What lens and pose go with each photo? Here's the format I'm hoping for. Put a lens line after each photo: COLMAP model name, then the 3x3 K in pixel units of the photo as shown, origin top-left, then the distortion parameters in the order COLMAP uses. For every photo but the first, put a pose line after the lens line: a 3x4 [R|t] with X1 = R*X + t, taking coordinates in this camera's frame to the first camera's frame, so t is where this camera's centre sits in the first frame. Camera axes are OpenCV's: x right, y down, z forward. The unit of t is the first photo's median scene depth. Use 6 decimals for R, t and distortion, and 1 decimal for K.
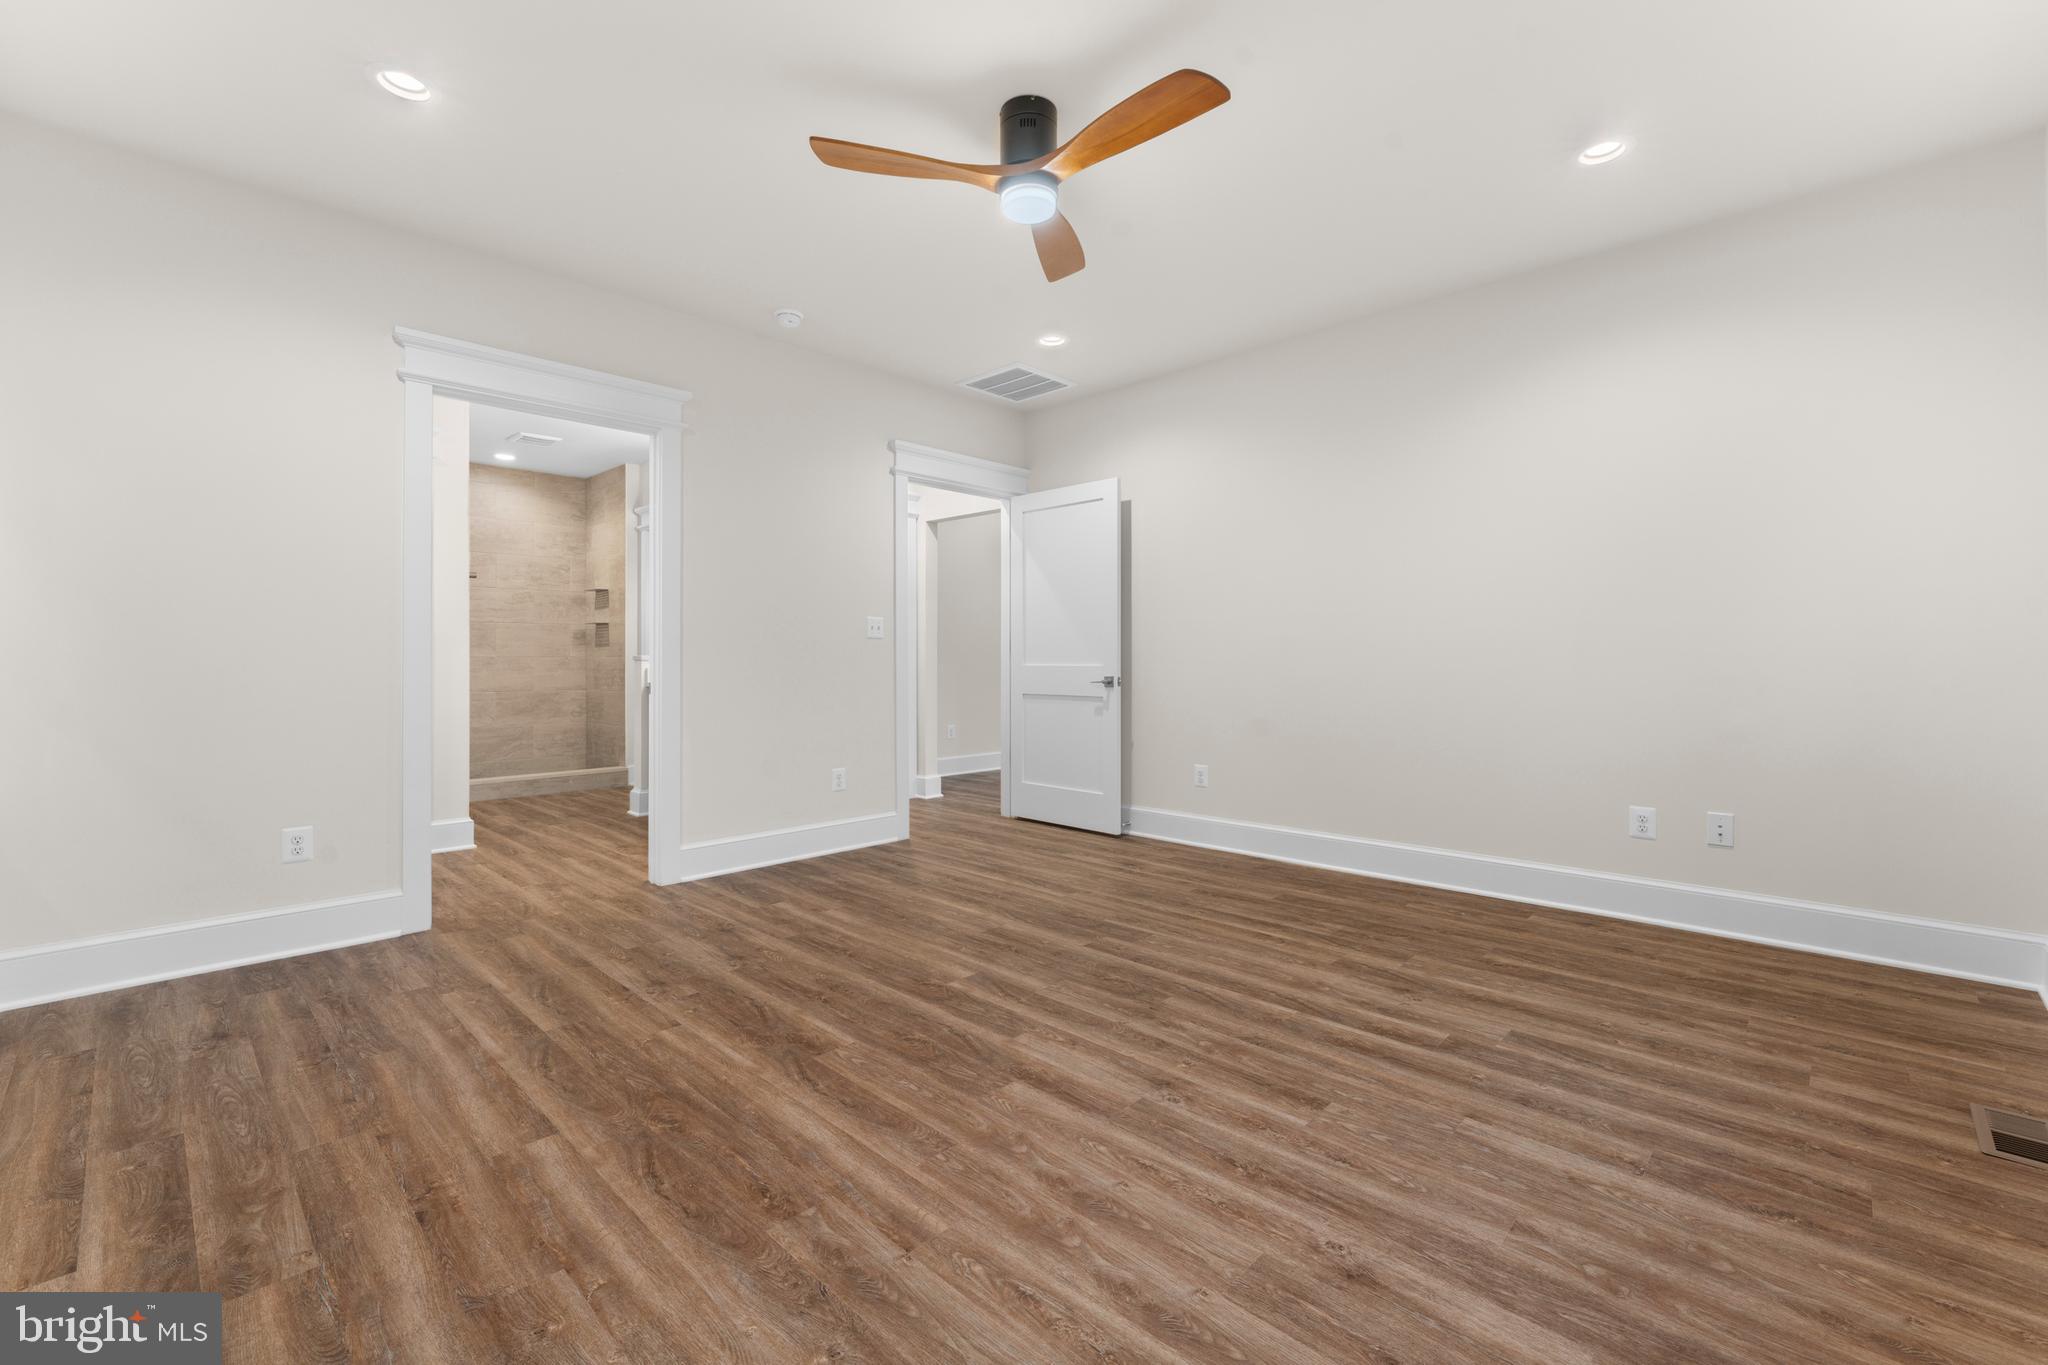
lens RADIAL K [[879.7, 0, 1020.0], [0, 879.7, 669.6], [0, 0, 1]] dist [0.000466, 0.000012]
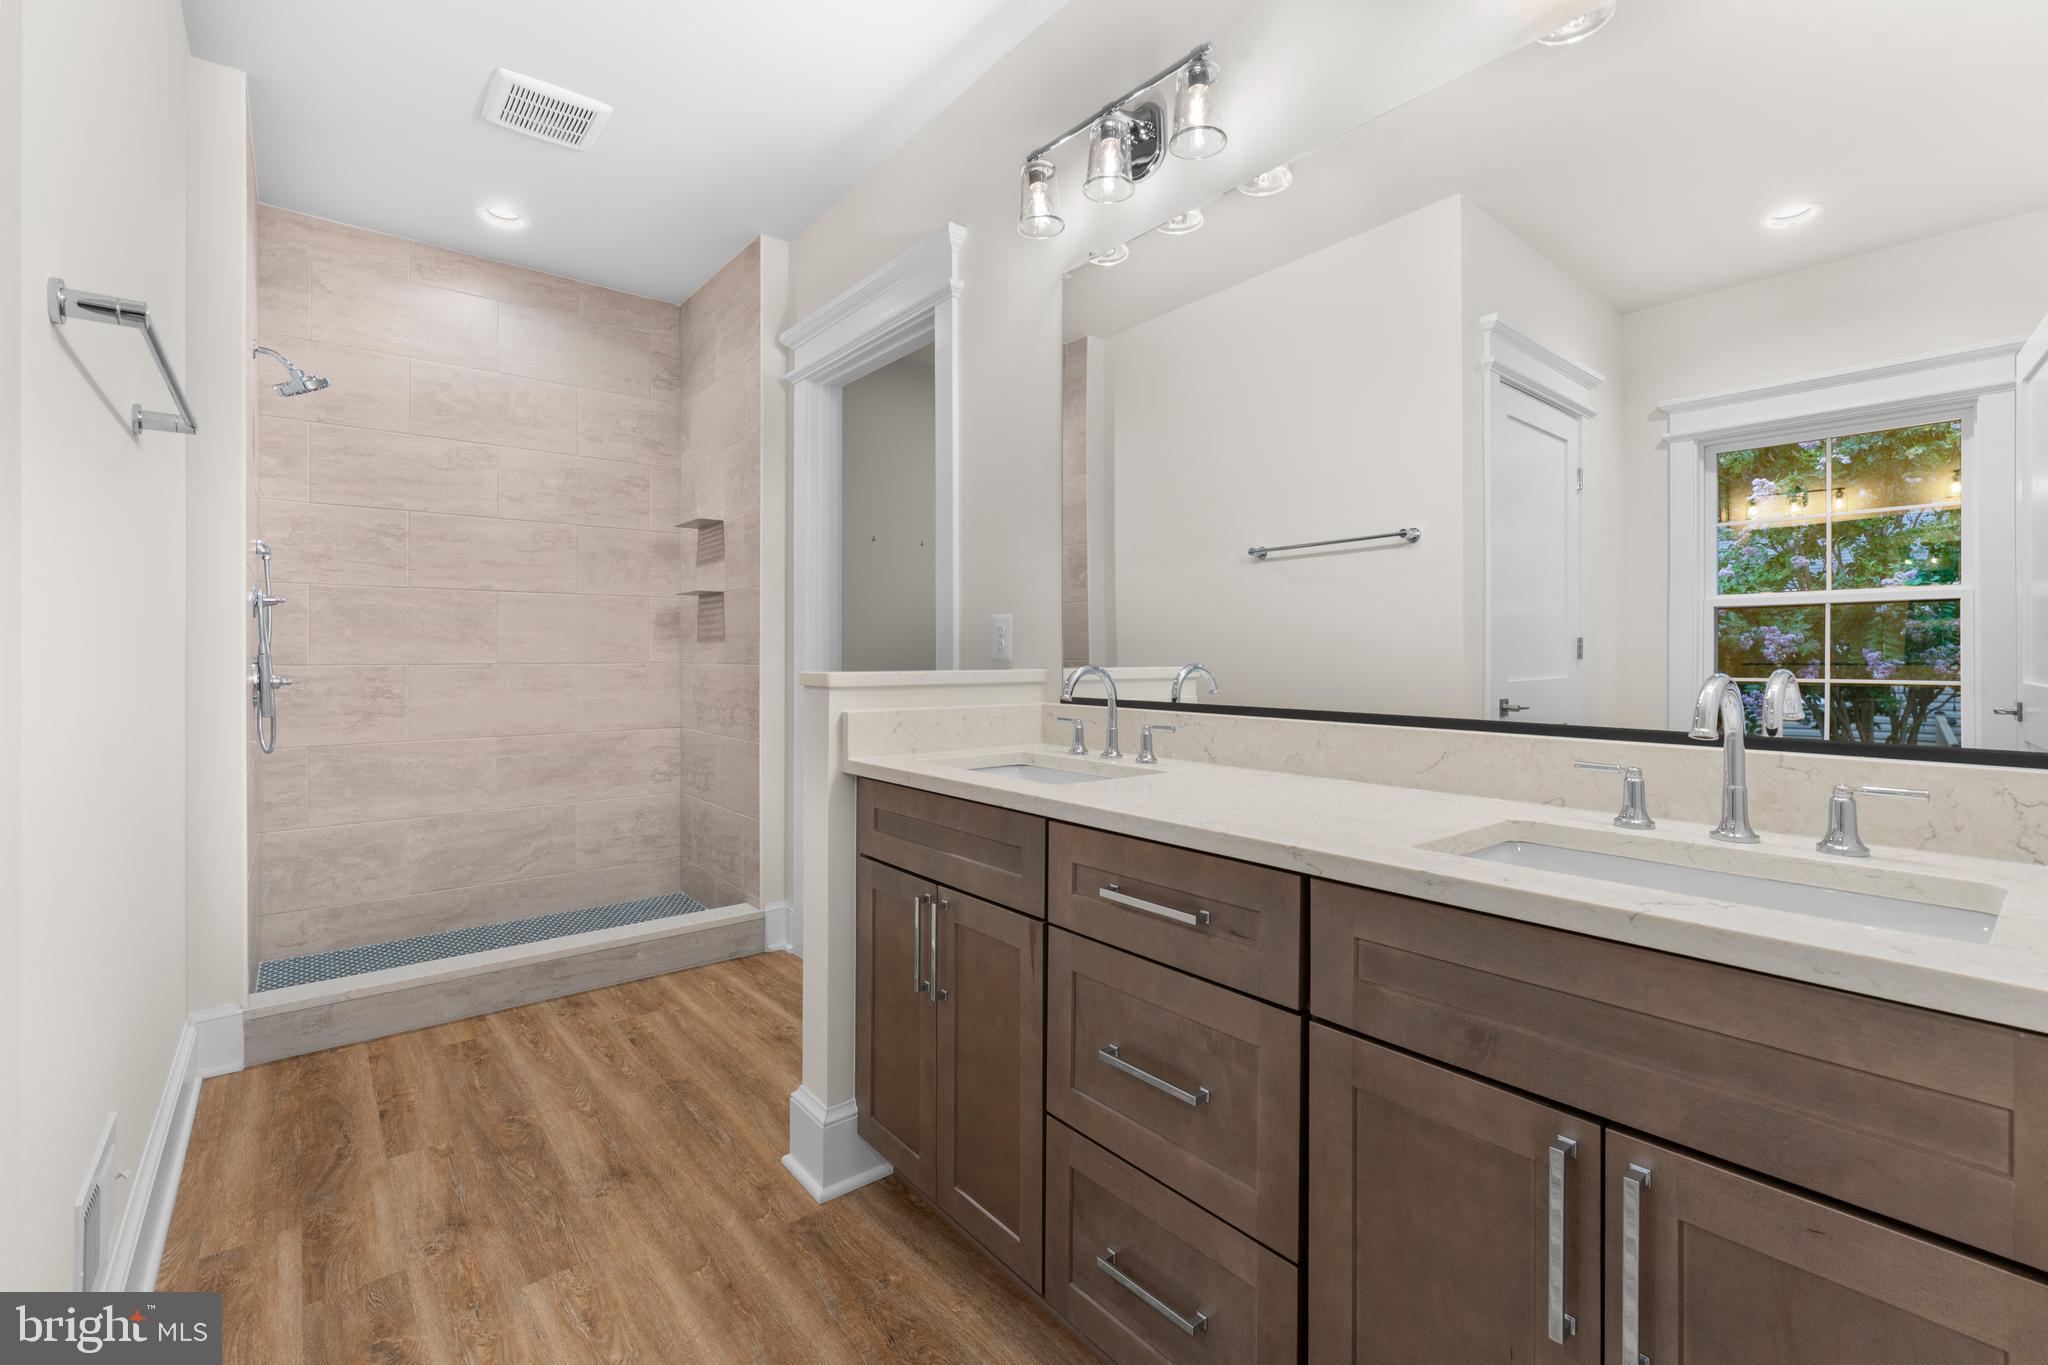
lens RADIAL K [[879.7, 0, 1022.6], [0, 879.7, 667.5], [0, 0, 1]] dist [0.000466, 0.000012]
pose [[0.994375, -0.000198, -0.105914, -0.434634], [0.000157, 1.000000, -0.000397, -0.019578], [0.105914, 0.000379, 0.994375, 0.921300]]
